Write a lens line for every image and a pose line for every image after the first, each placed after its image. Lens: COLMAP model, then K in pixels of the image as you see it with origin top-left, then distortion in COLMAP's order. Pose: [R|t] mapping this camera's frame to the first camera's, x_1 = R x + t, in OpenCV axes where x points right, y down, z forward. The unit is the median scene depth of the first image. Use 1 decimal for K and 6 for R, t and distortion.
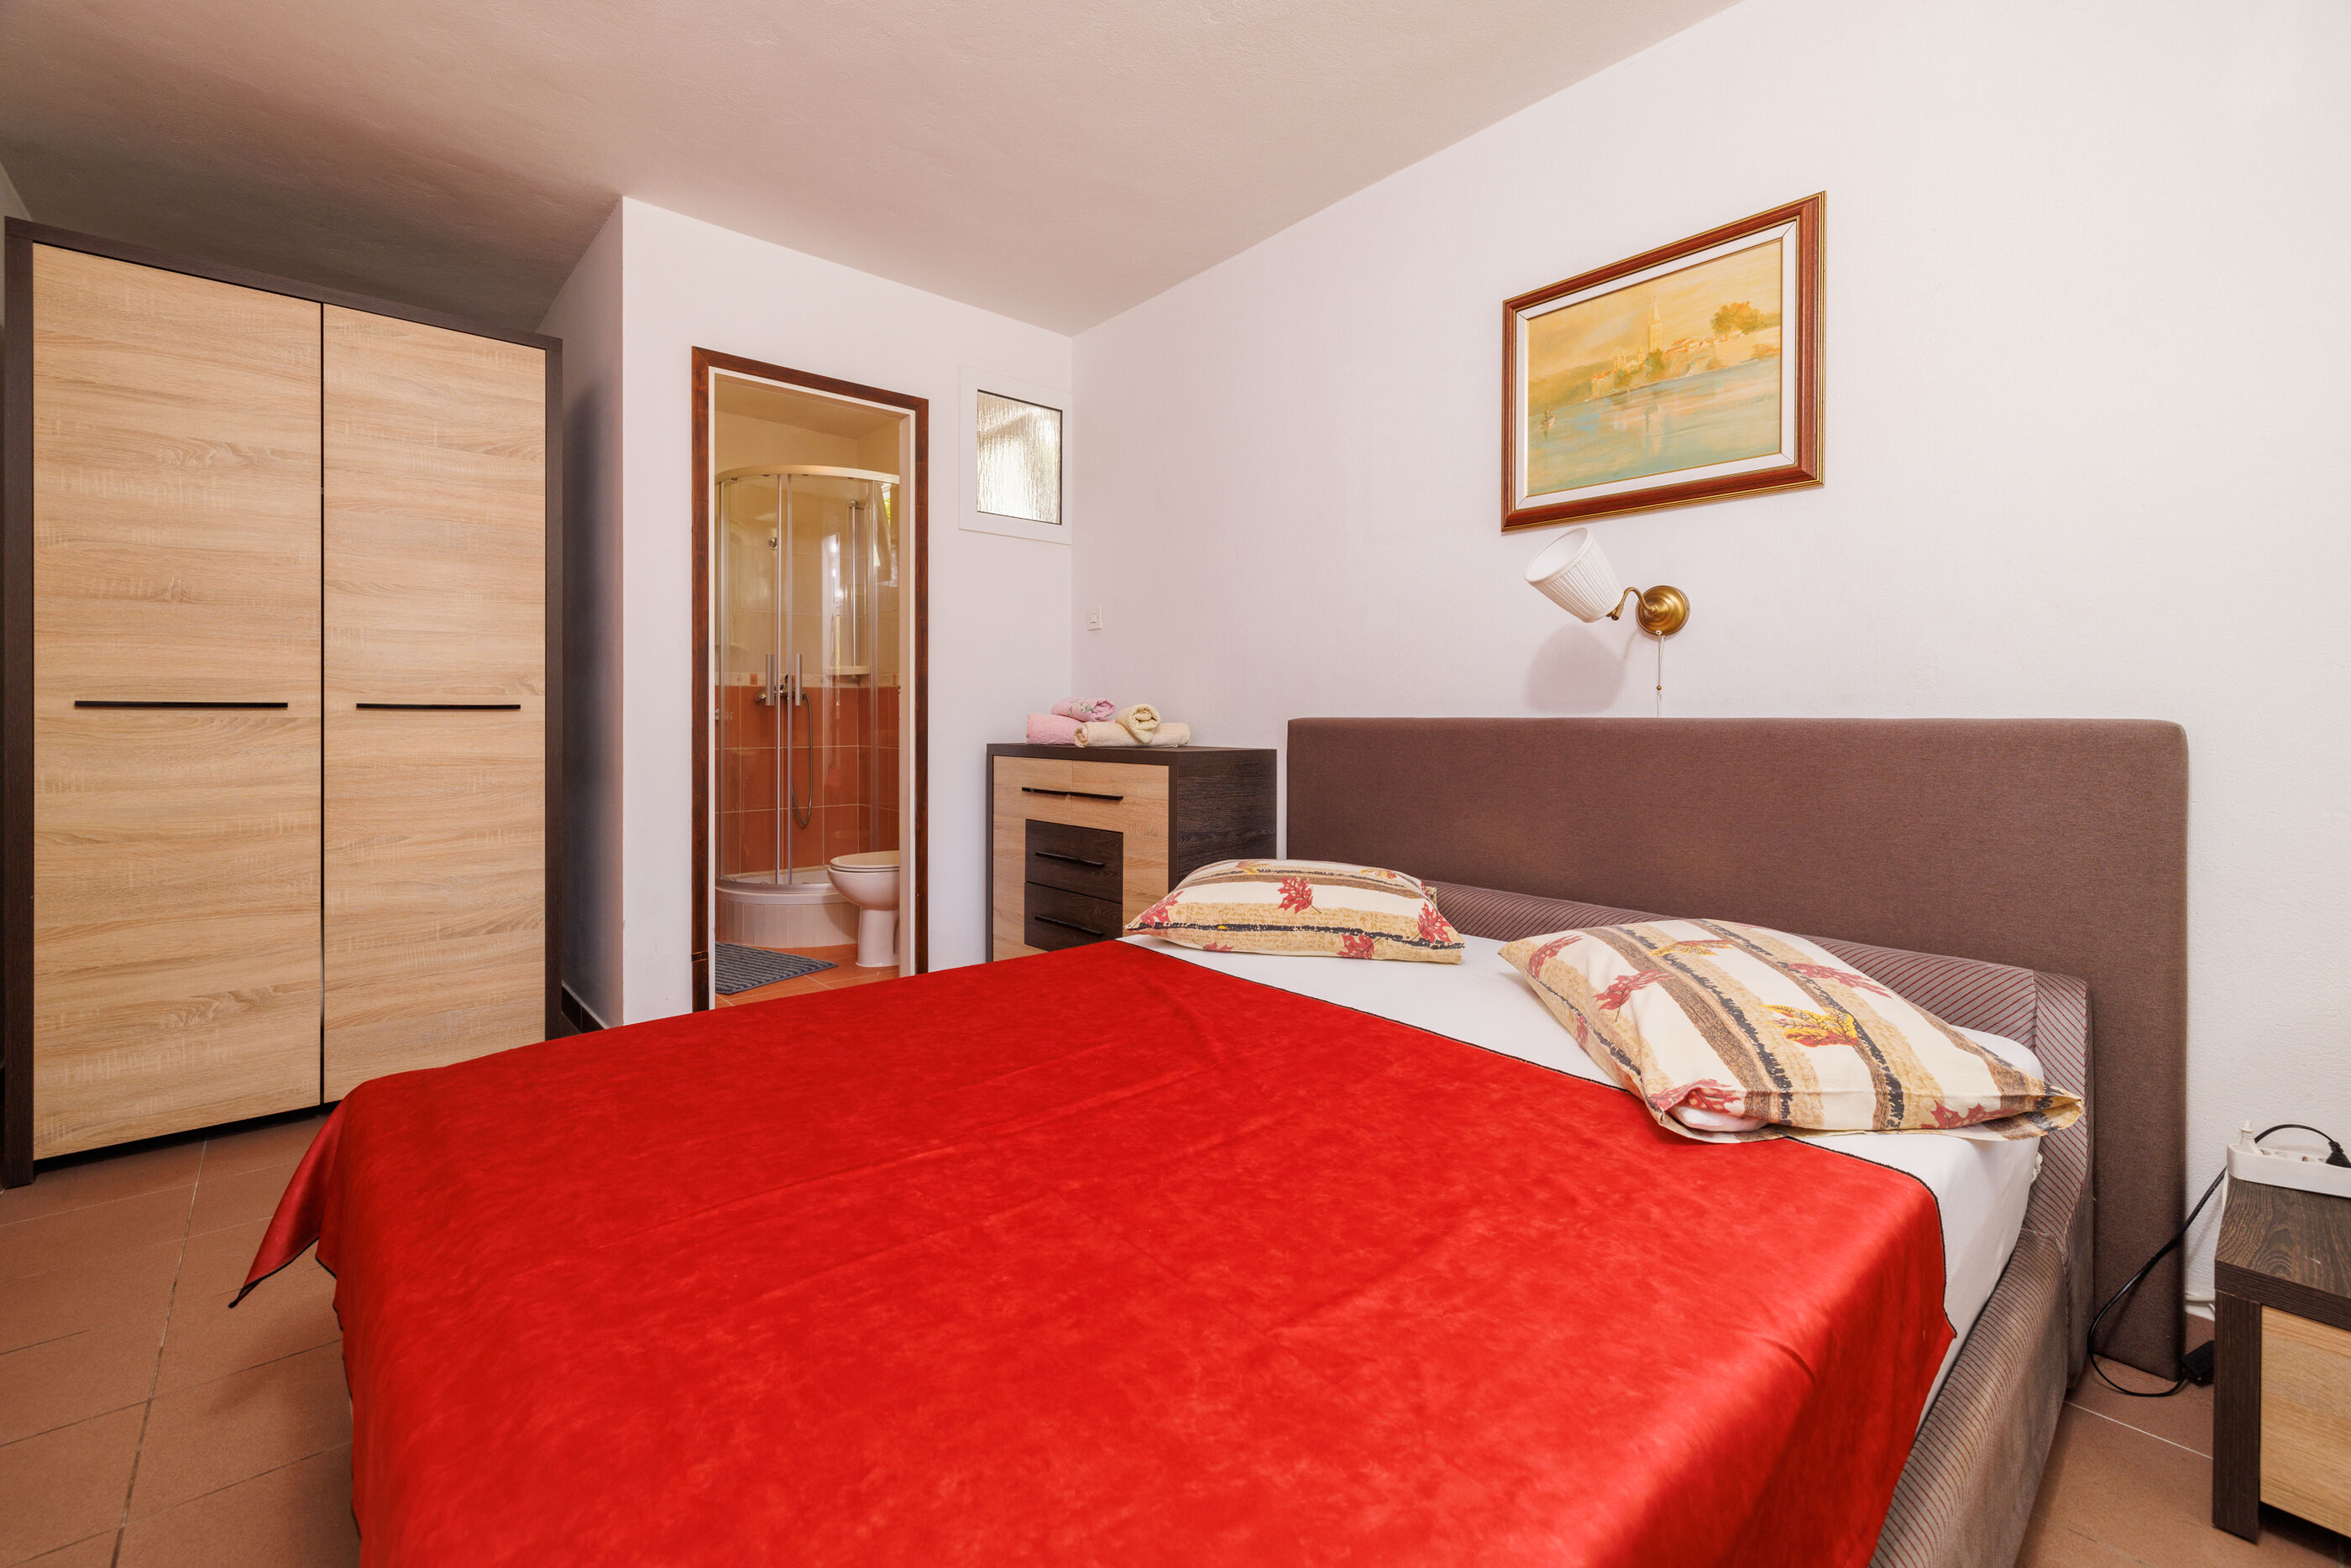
lens RADIAL K [[1001.9, 0, 1185.1], [0, 1001.9, 716.8], [0, 0, 1]] dist [0.000894, 0.000502]
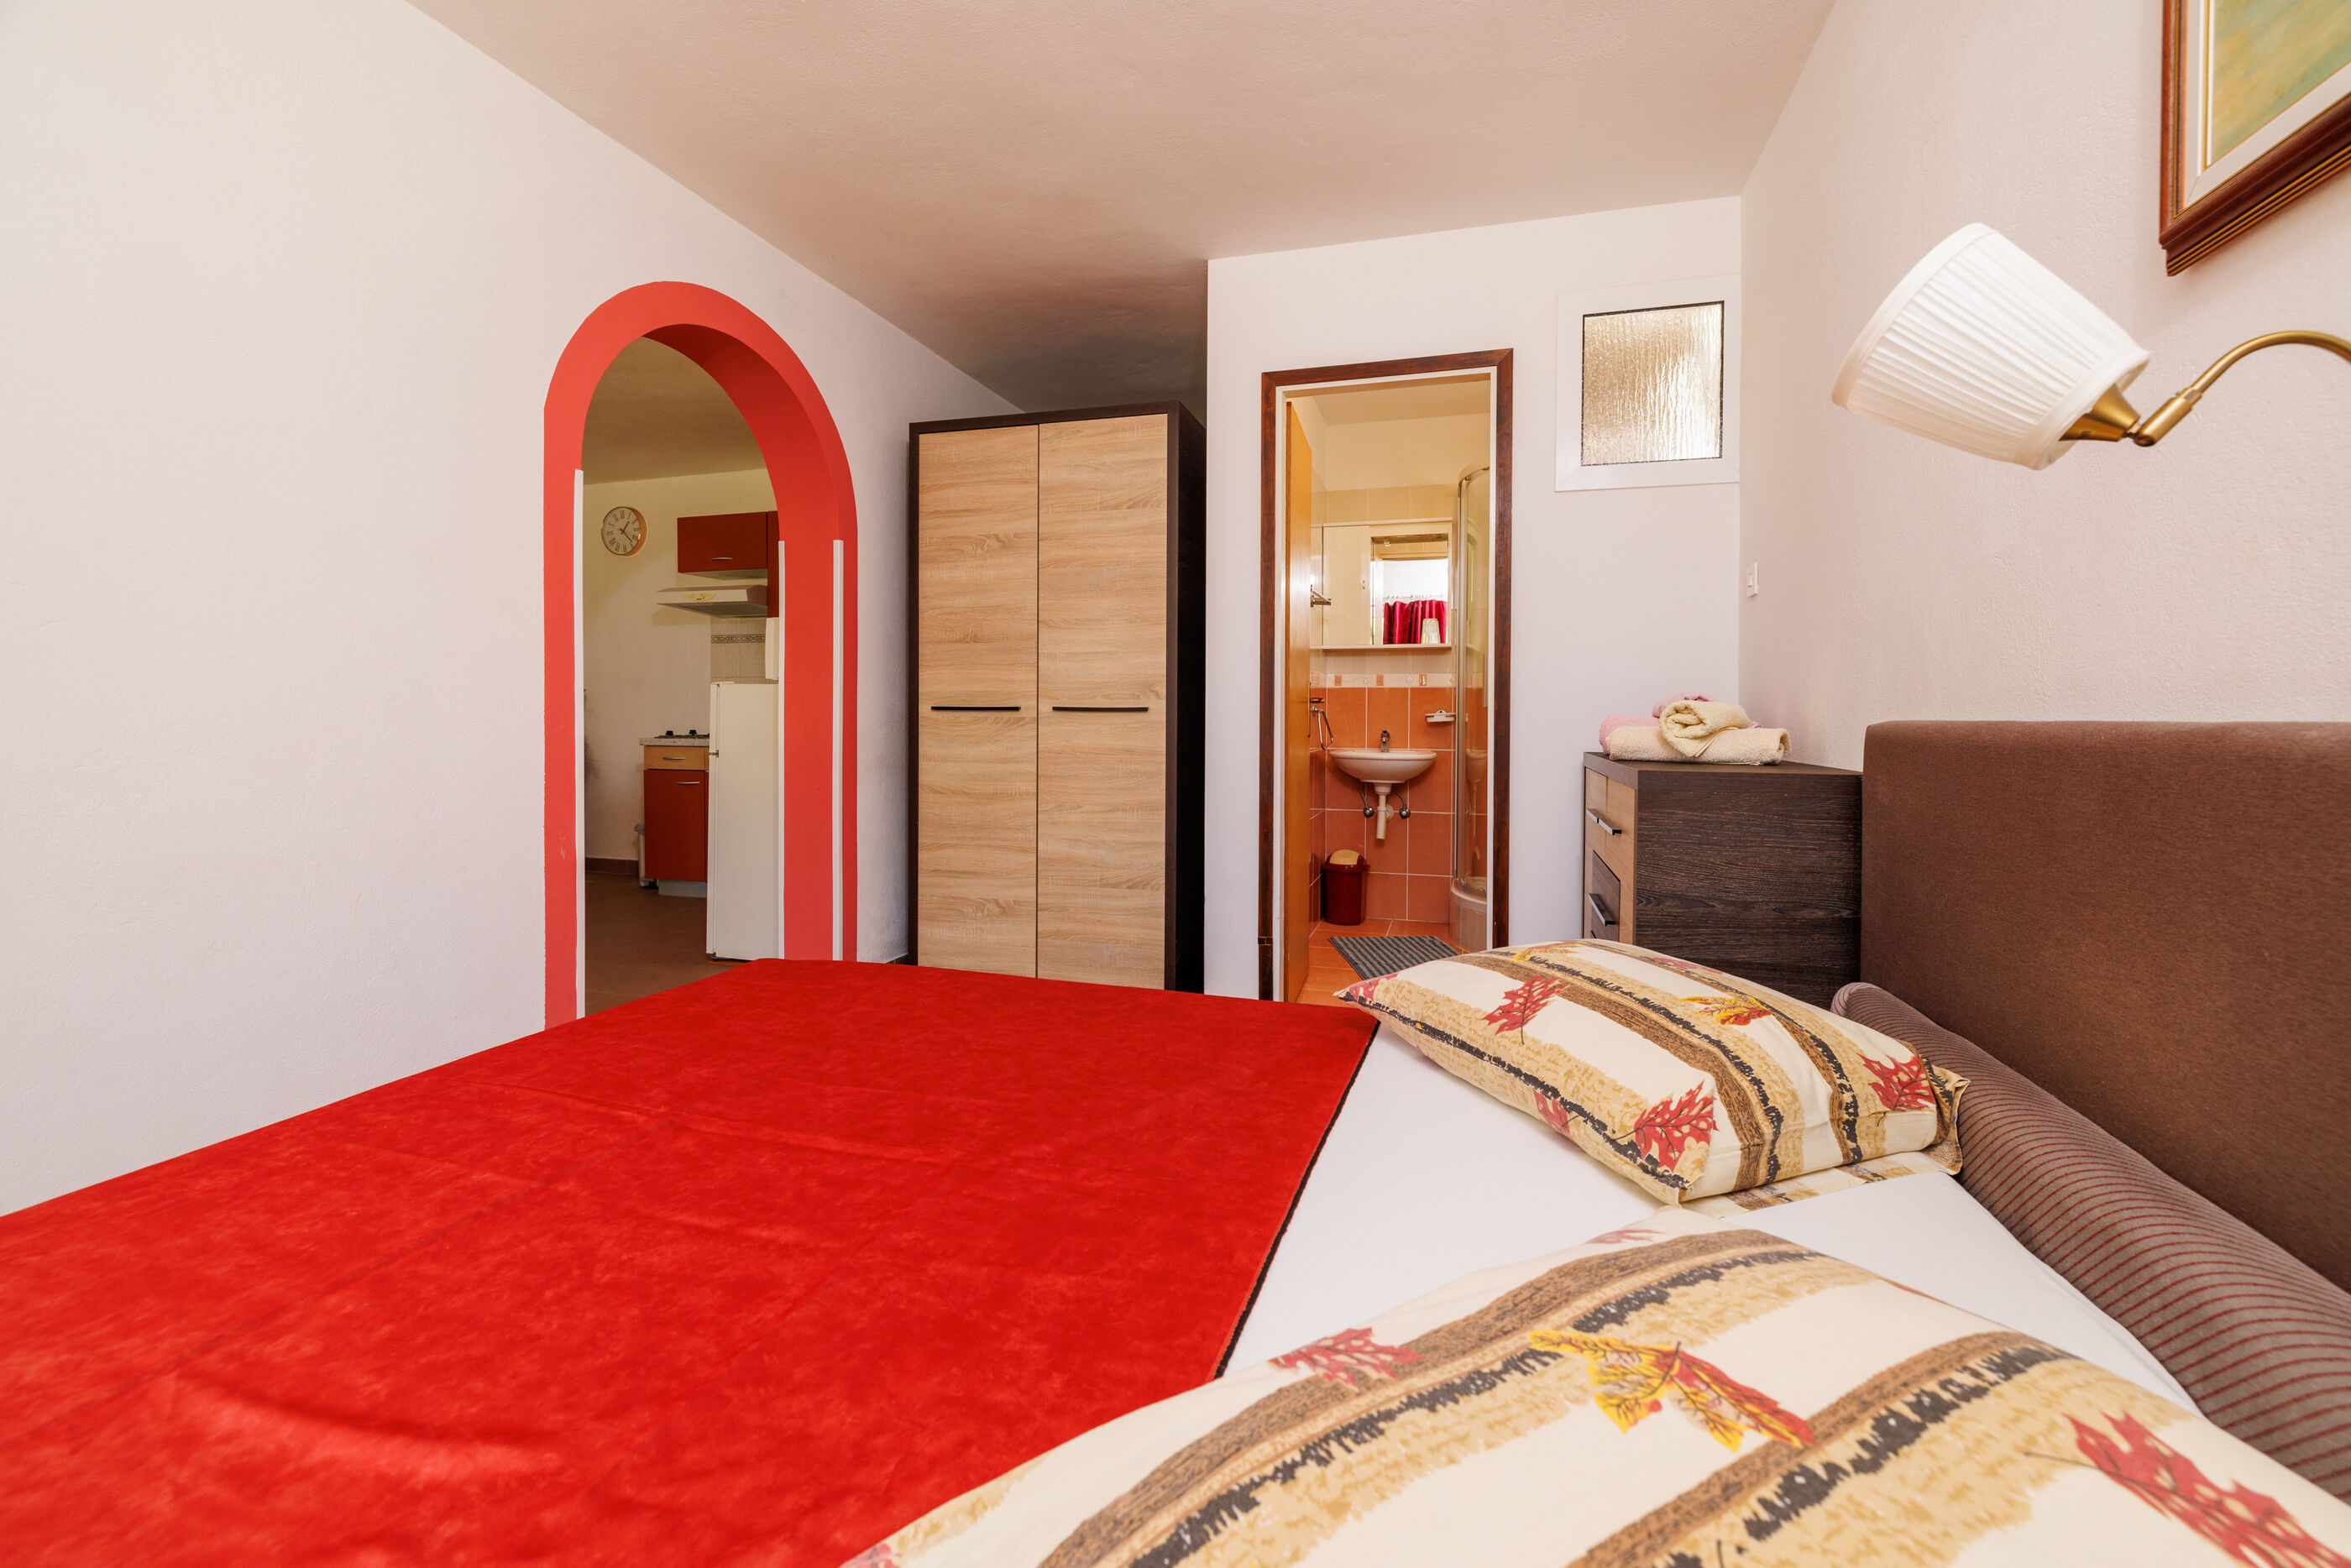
lens RADIAL K [[1001.9, 0, 1184.5], [0, 1001.9, 725.5], [0, 0, 1]] dist [0.000894, 0.000502]
pose [[0.528668, 0.008611, -0.848785, 0.535332], [-0.004067, 0.999963, 0.007612, 0.001074], [0.848819, -0.000573, 0.528684, 0.508568]]
